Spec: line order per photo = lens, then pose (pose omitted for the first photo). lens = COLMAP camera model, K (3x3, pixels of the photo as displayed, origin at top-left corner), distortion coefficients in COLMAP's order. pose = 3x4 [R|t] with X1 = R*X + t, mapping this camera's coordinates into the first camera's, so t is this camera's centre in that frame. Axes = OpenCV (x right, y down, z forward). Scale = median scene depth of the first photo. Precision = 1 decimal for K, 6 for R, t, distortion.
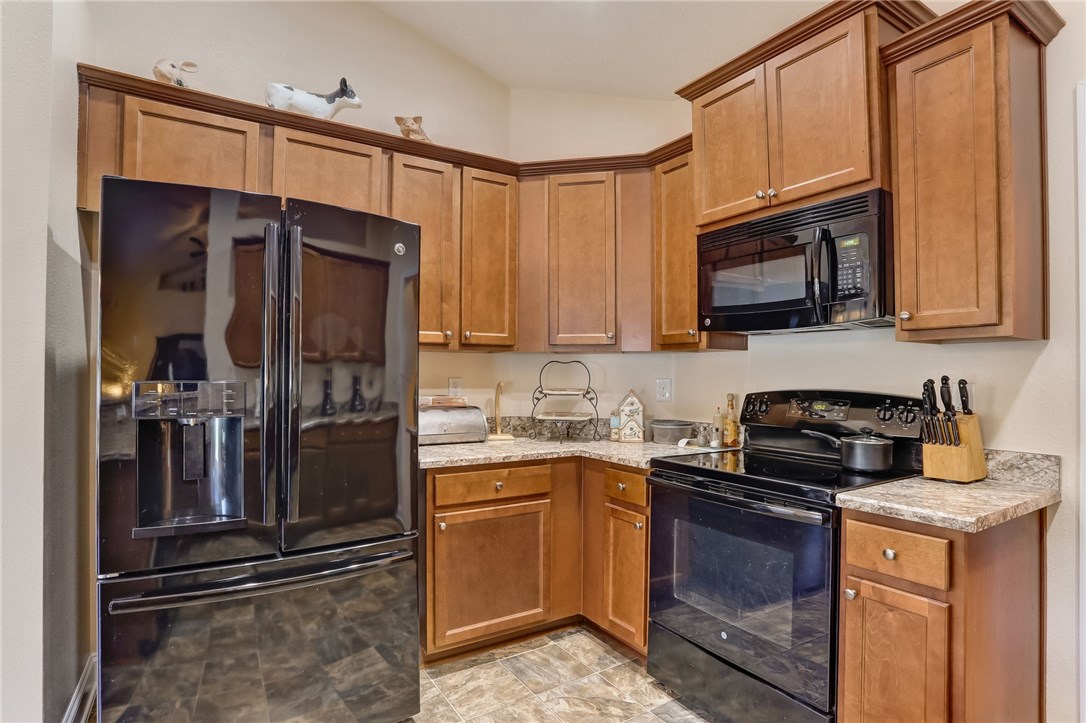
lens RADIAL K [[532.2, 0, 544.4], [0, 532.2, 366.8], [0, 0, 1]] dist [-0.072762, 0.034632]
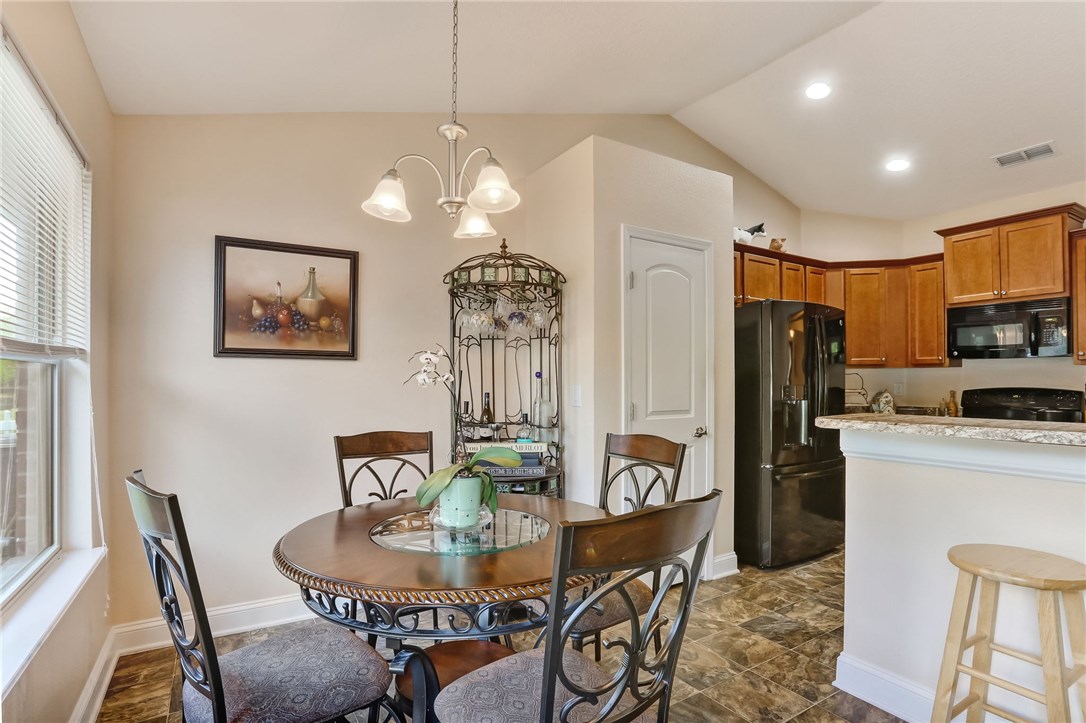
lens RADIAL K [[532.2, 0, 544.4], [0, 532.2, 366.8], [0, 0, 1]] dist [-0.072762, 0.034632]
pose [[0.999904, -0.009914, -0.009654, -1.165262], [0.009841, 0.999922, -0.007645, -0.035129], [0.009729, 0.007549, 0.999924, -0.895749]]
